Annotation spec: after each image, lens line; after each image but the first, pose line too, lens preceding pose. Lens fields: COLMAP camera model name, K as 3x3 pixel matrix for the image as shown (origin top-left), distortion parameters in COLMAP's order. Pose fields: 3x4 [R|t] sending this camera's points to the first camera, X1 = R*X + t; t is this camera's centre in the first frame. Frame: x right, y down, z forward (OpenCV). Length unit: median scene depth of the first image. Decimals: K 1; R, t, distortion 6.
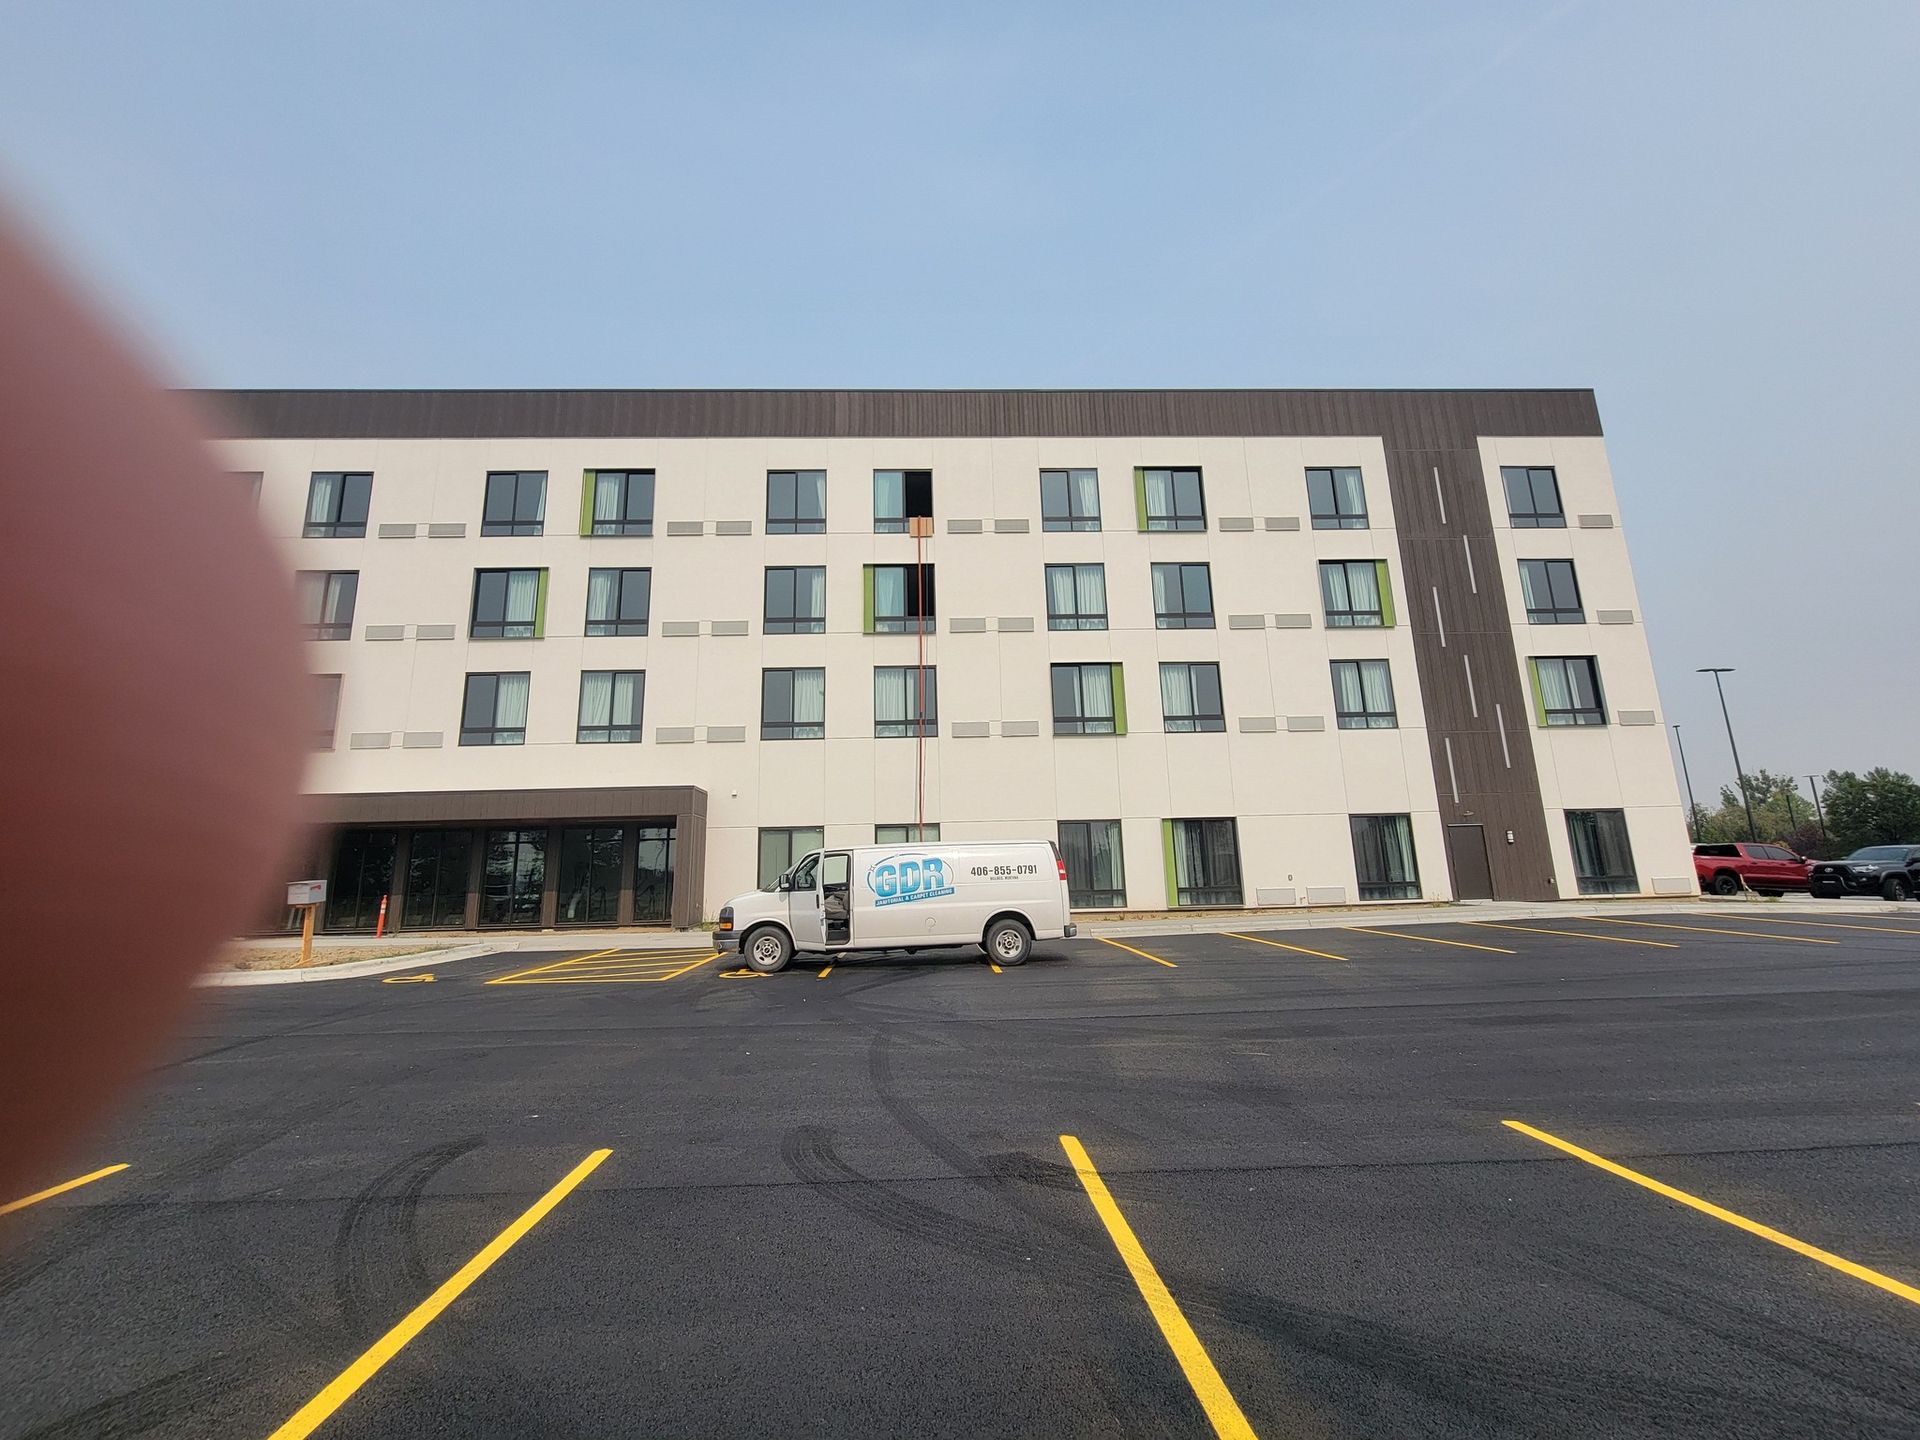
lens RADIAL K [[758.3, 0, 952.2], [0, 758.3, 711.3], [0, 0, 1]] dist [0.002364, -0.001409]
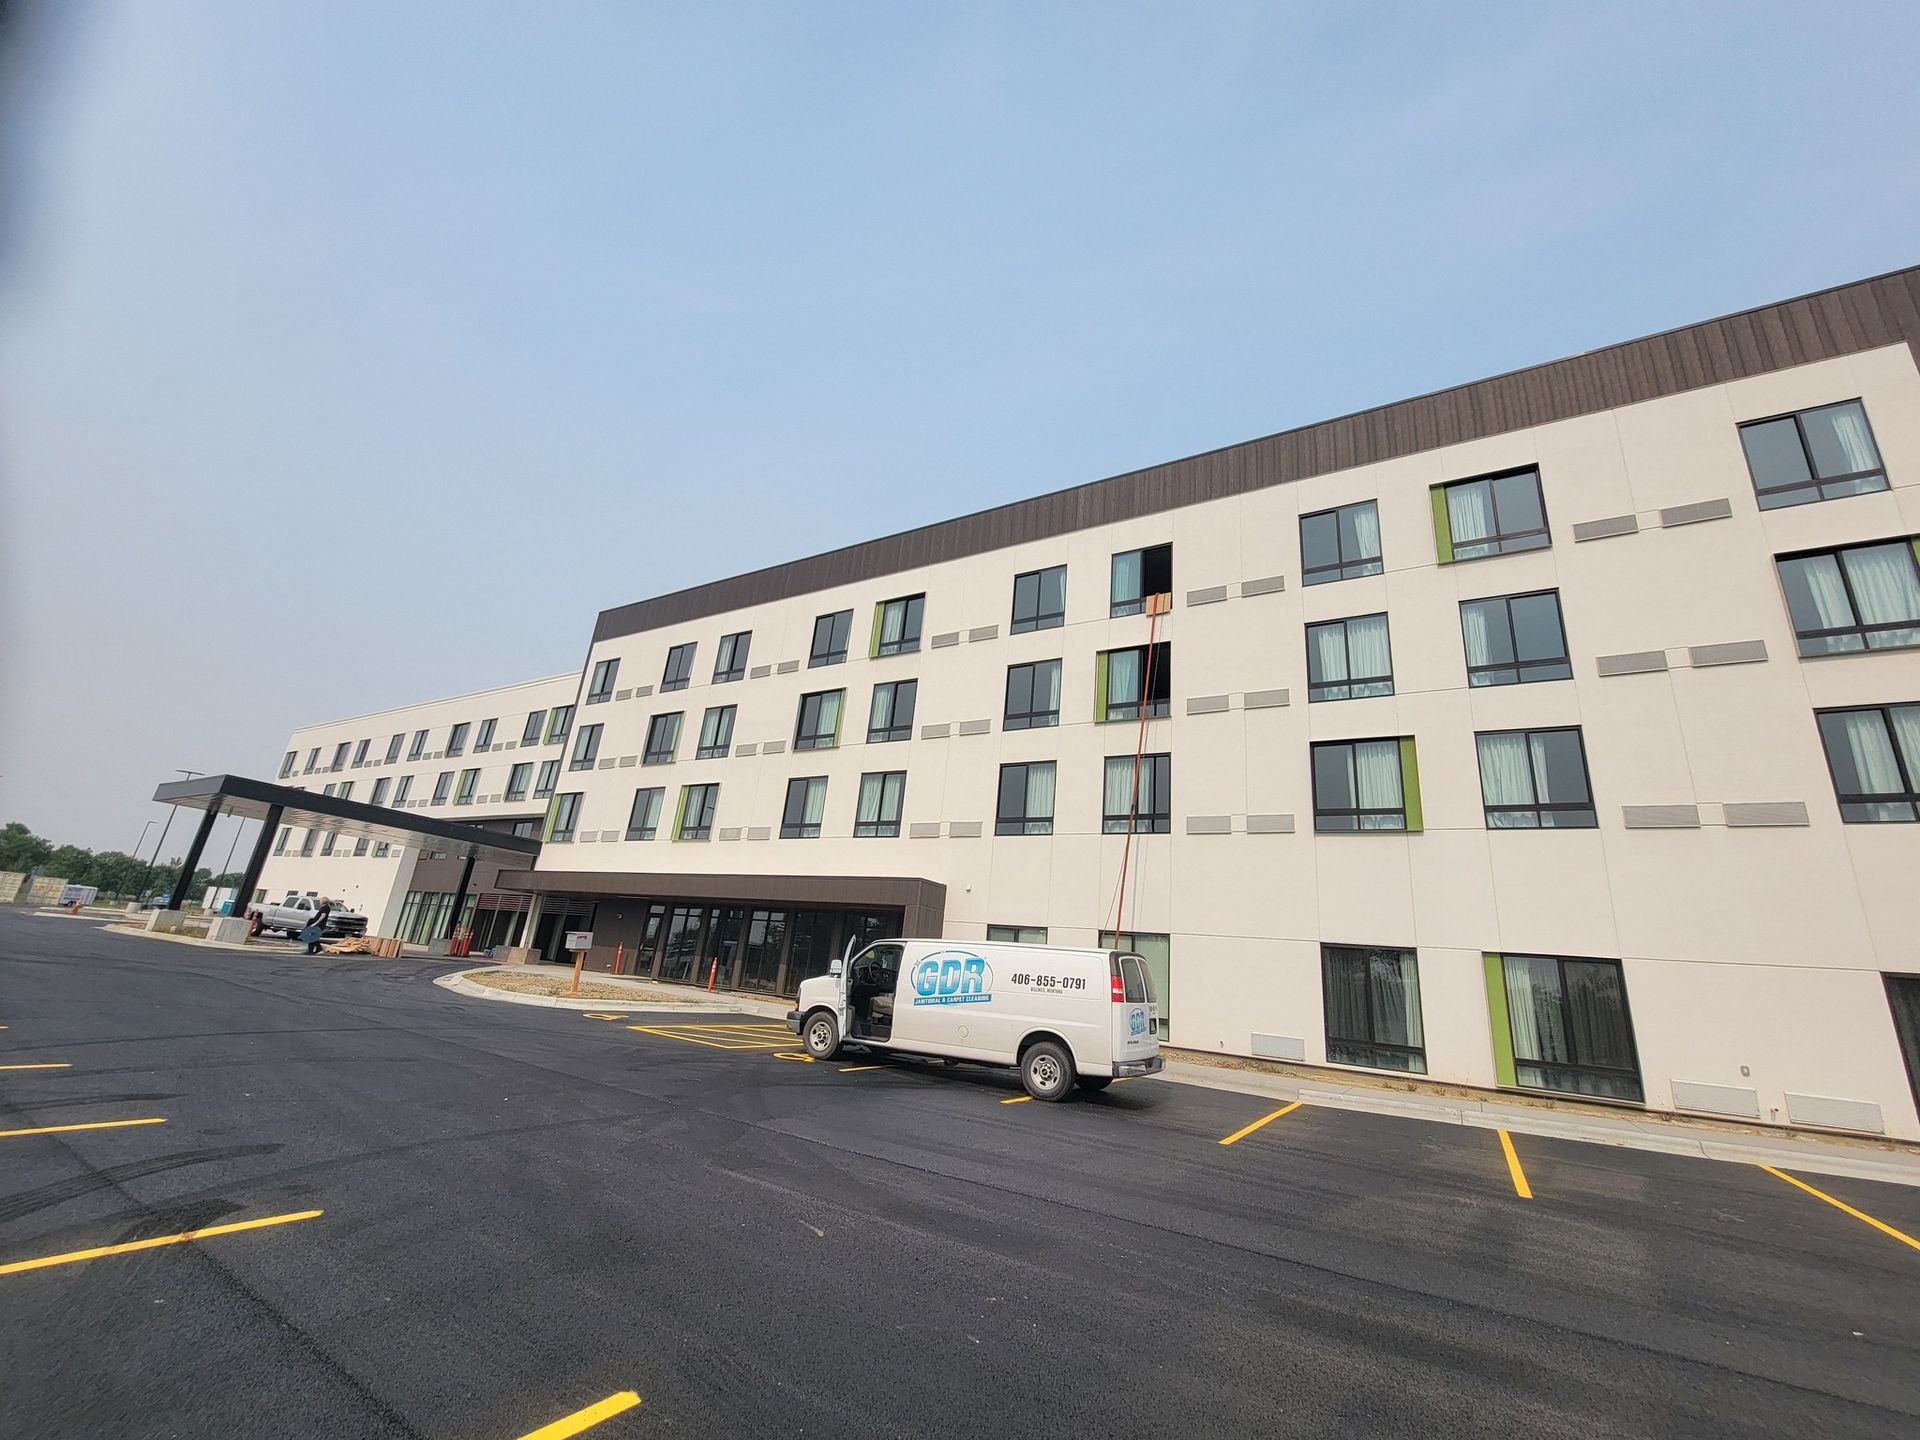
lens RADIAL K [[758.3, 0, 932.9], [0, 758.3, 718.2], [0, 0, 1]] dist [0.002364, -0.001409]
pose [[0.833578, -0.077135, -0.546989, 0.239436], [0.005190, 0.991253, -0.131875, 0.015767], [0.552377, 0.107089, 0.826687, 0.105348]]
